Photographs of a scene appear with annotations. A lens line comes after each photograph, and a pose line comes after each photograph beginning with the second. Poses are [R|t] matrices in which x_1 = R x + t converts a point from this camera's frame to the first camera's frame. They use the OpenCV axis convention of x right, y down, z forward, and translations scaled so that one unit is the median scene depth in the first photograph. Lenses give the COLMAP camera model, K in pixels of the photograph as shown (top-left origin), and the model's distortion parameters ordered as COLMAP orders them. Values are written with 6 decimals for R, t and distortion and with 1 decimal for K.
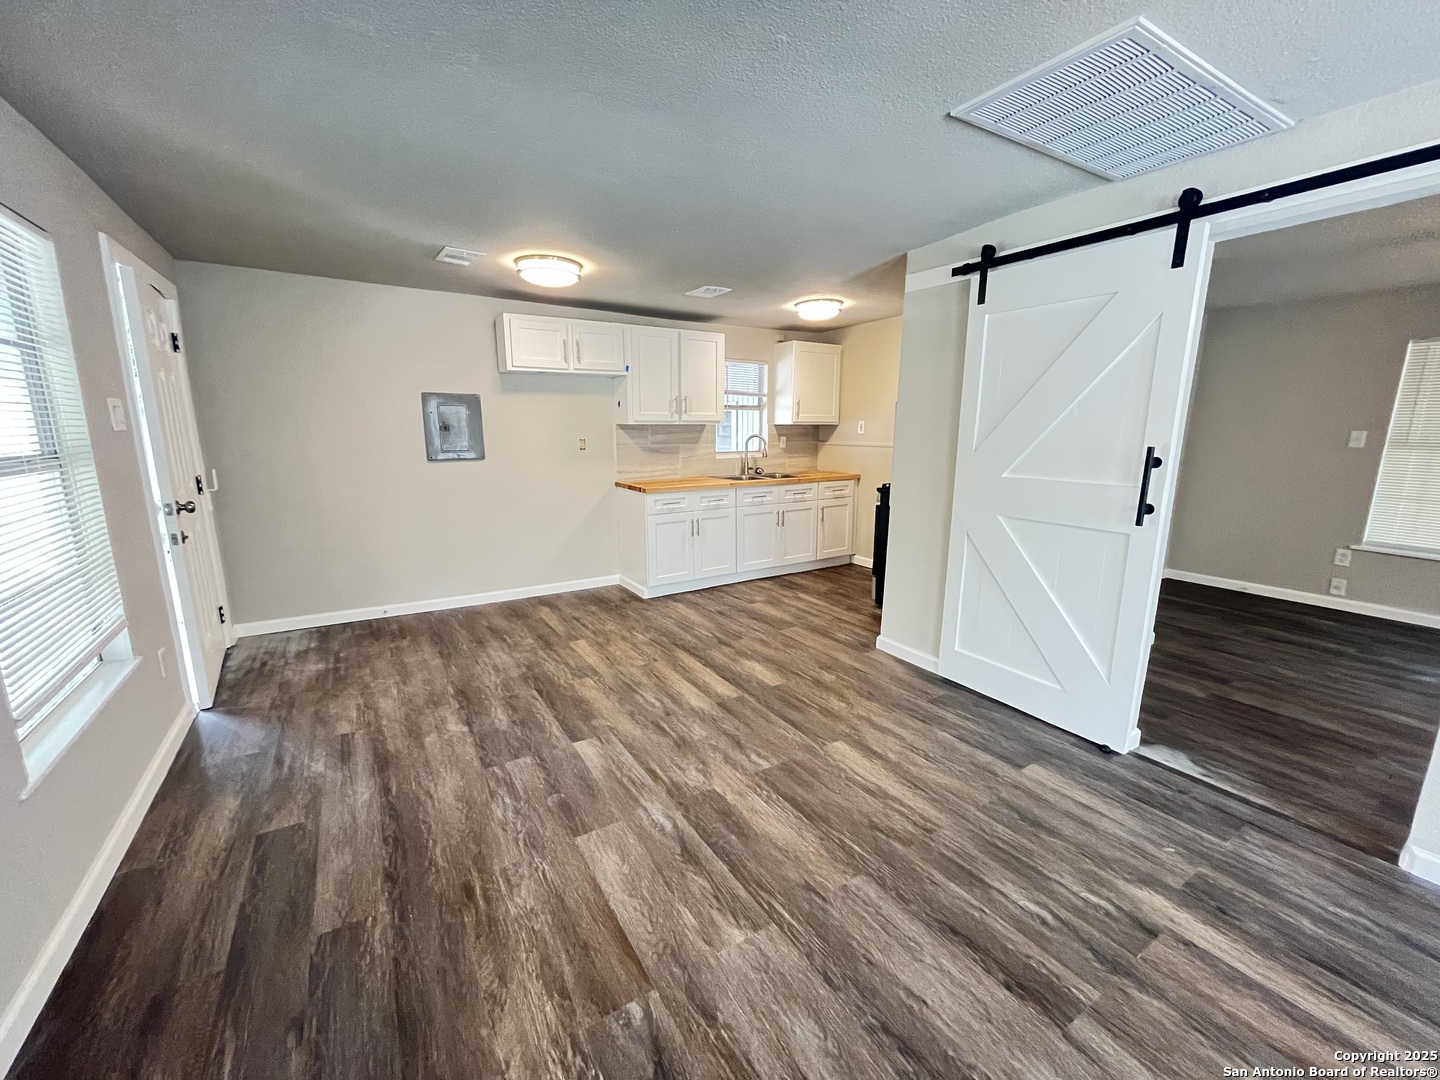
lens RADIAL K [[587.9, 0, 720.8], [0, 587.9, 542.9], [0, 0, 1]] dist [-0.004494, -0.000393]
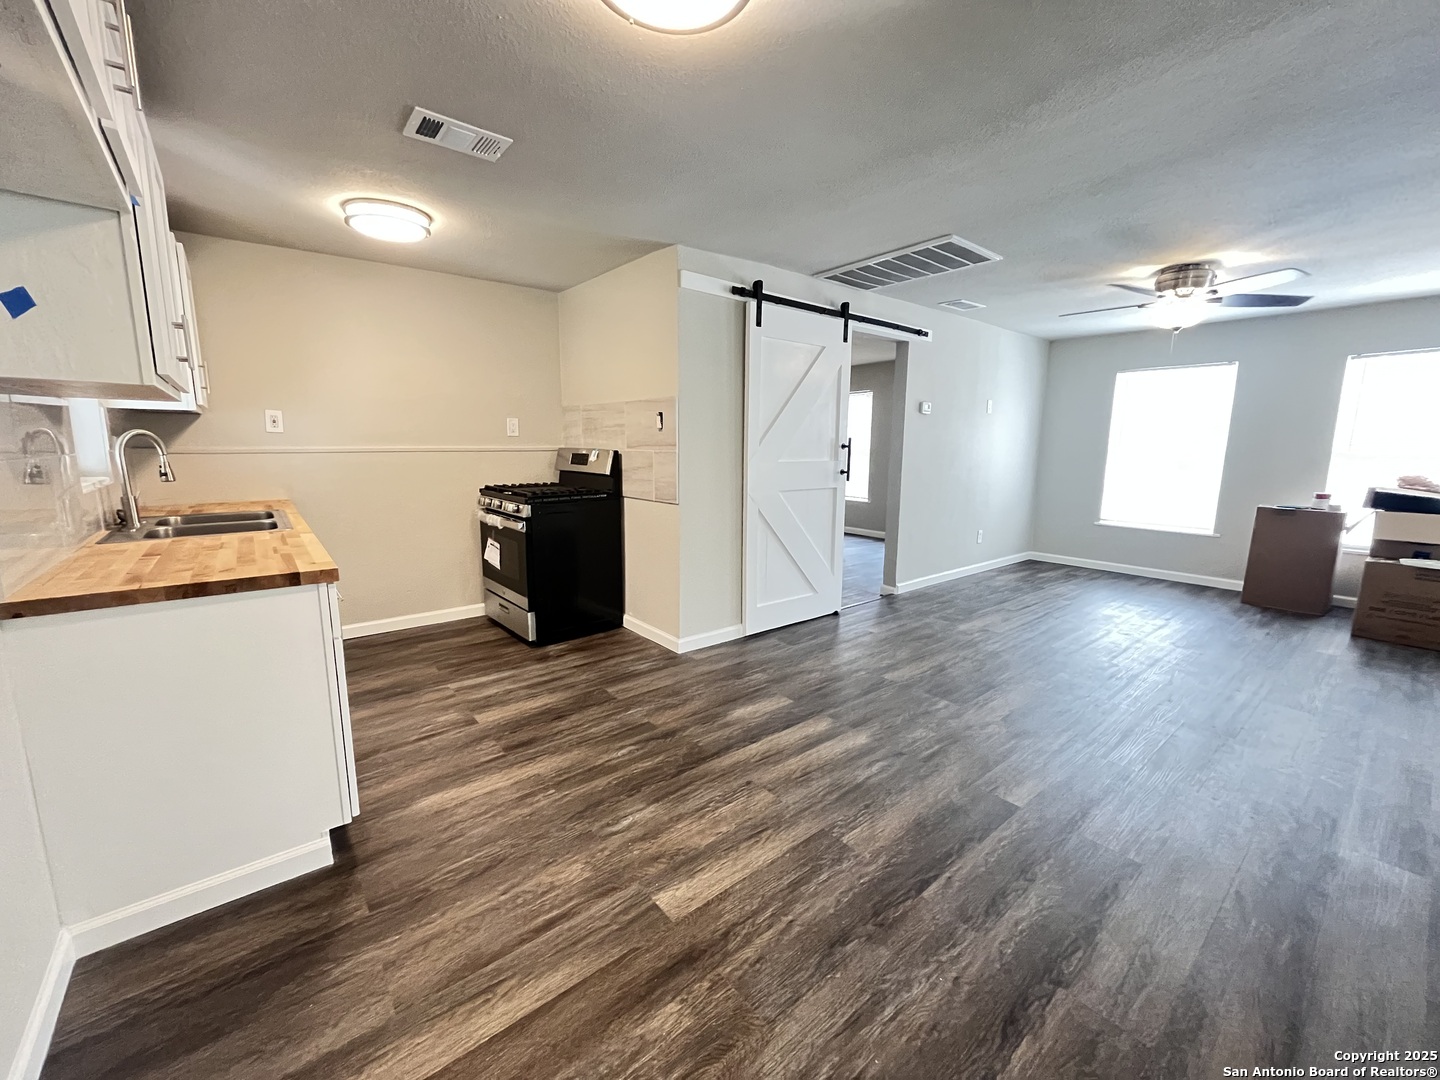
lens RADIAL K [[587.9, 0, 725.2], [0, 587.9, 536.5], [0, 0, 1]] dist [-0.004494, -0.000393]
pose [[-0.137468, -0.159312, 0.977611, -0.655769], [0.188475, 0.964741, 0.183717, -0.168247], [-0.972409, 0.209511, -0.102595, 0.998612]]
